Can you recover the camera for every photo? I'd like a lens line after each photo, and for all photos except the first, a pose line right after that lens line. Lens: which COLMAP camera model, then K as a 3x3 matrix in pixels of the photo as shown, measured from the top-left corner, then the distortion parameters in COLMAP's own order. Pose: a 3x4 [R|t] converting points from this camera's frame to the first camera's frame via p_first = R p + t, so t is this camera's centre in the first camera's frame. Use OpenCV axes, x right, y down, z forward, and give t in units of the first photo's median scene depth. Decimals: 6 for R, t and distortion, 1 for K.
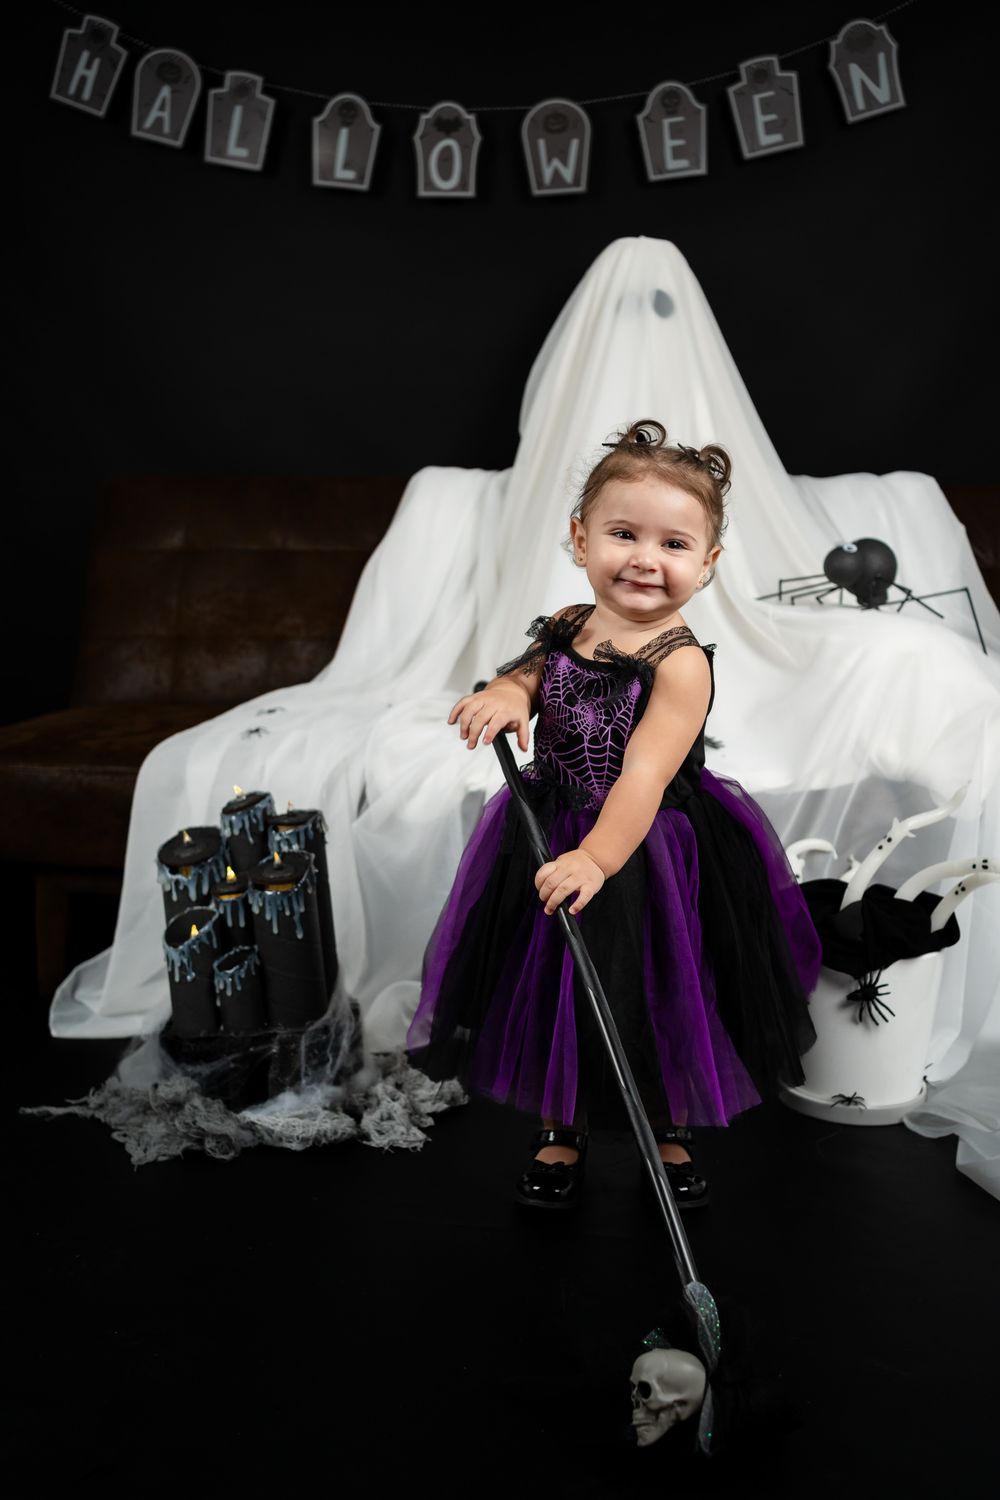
lens RADIAL K [[1530.2, 0, 507.2], [0, 1530.2, 768.4], [0, 0, 1]] dist [0.007973, 0.000000]
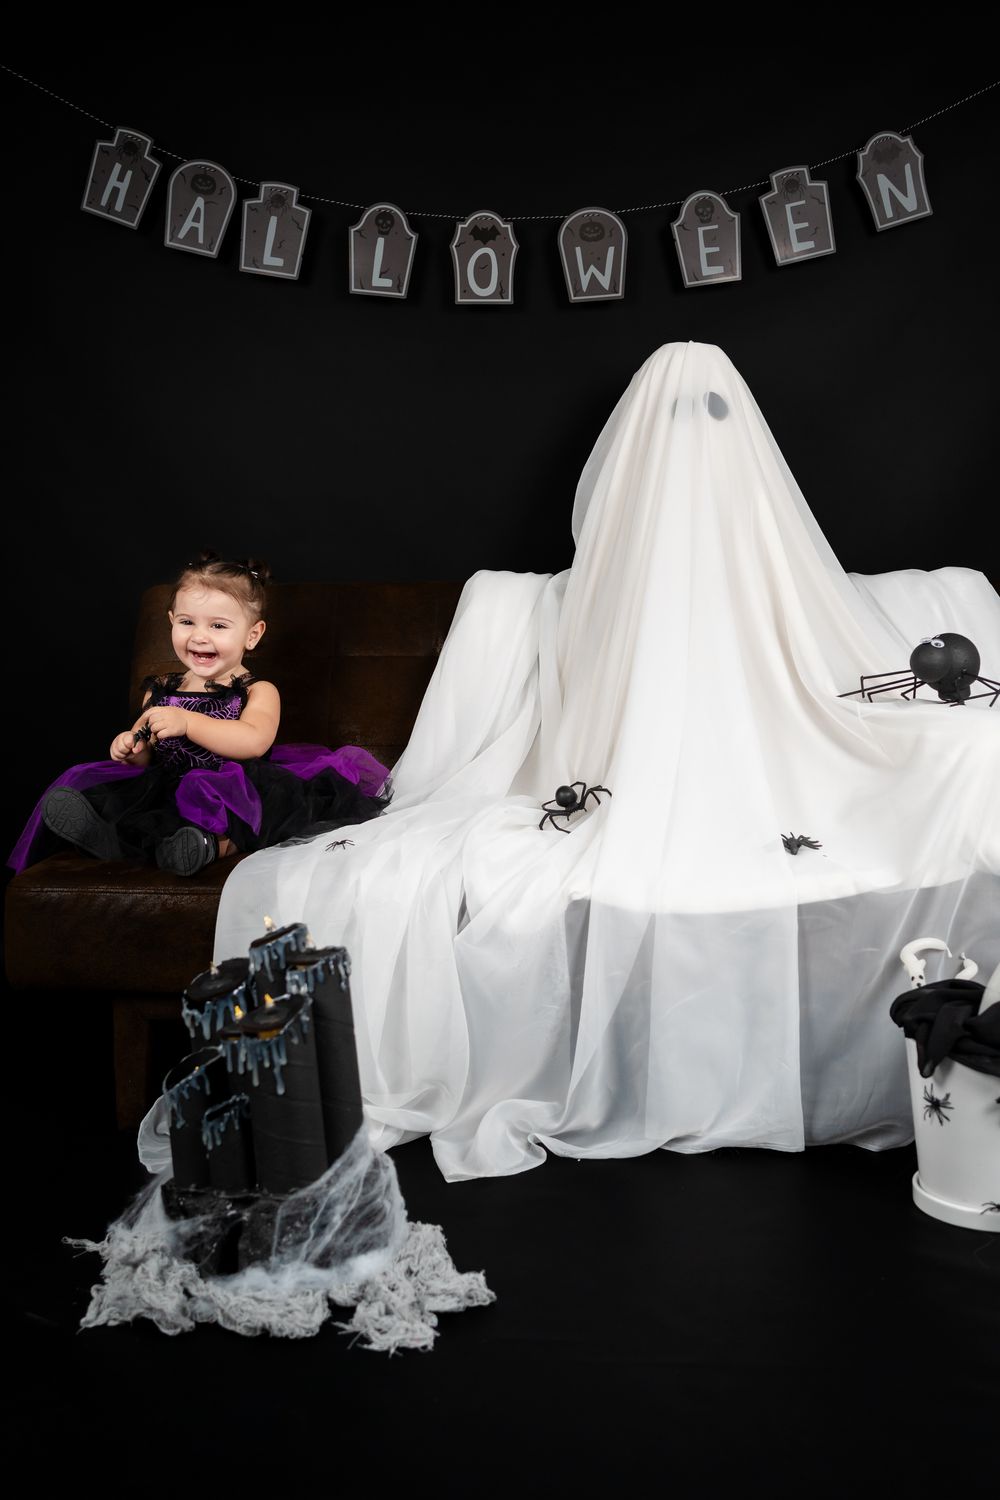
lens RADIAL K [[1530.2, 0, 527.4], [0, 1530.2, 764.5], [0, 0, 1]] dist [0.007973, 0.000000]
pose [[0.997642, -0.026469, 0.063328, -0.092116], [0.030414, 0.997602, -0.062164, -0.009357], [-0.061531, 0.063944, 0.996055, 0.019467]]
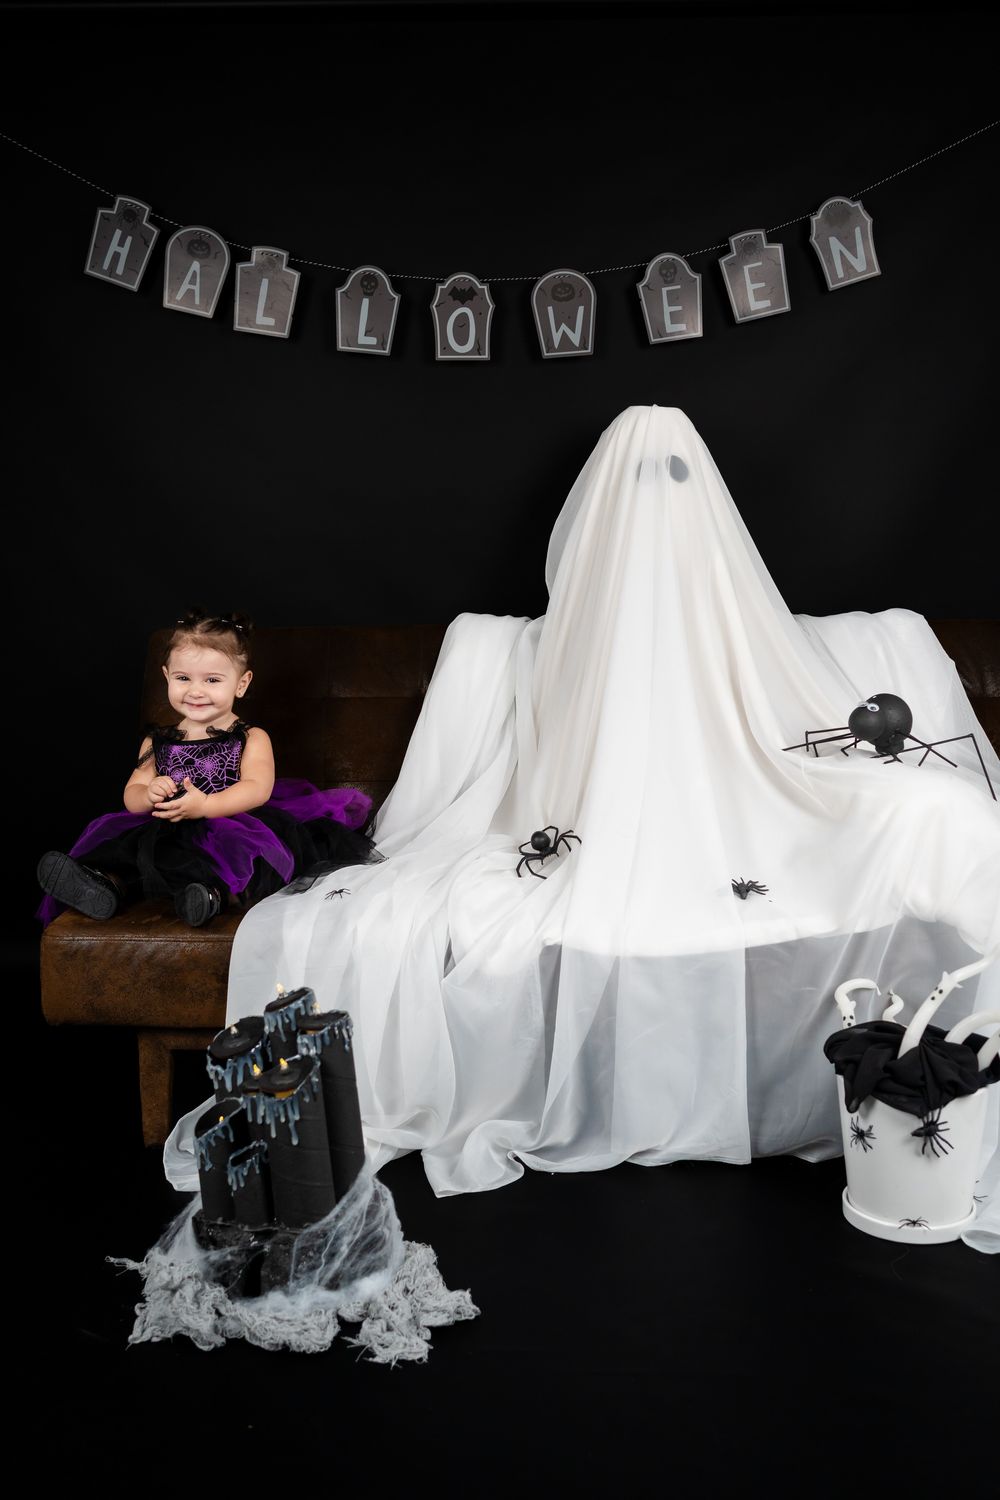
lens RADIAL K [[1530.2, 0, 517.9], [0, 1530.2, 762.0], [0, 0, 1]] dist [0.007973, 0.000000]
pose [[0.997062, -0.036079, 0.067571, -0.093203], [0.036959, 0.999247, -0.011811, -0.084953], [-0.067094, 0.014273, 0.997645, -0.079664]]
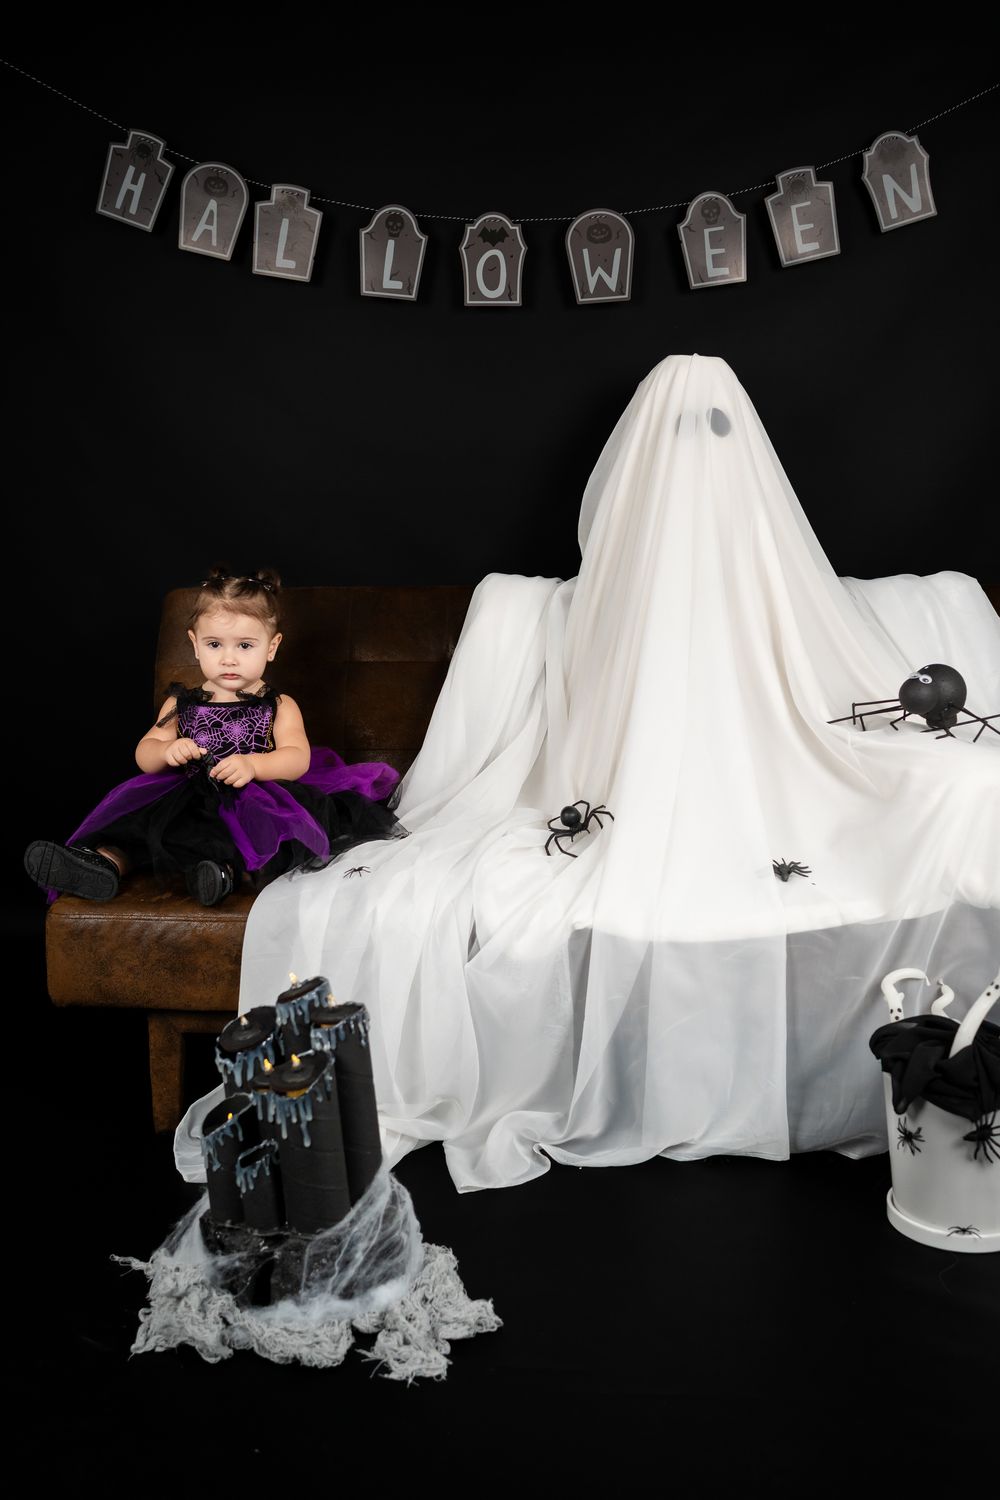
lens RADIAL K [[1530.2, 0, 519.4], [0, 1530.2, 764.4], [0, 0, 1]] dist [0.007973, 0.000000]
pose [[0.998380, -0.030298, 0.048155, -0.089401], [0.029305, 0.999346, 0.021198, -0.097852], [-0.048766, -0.019752, 0.998615, -0.030046]]
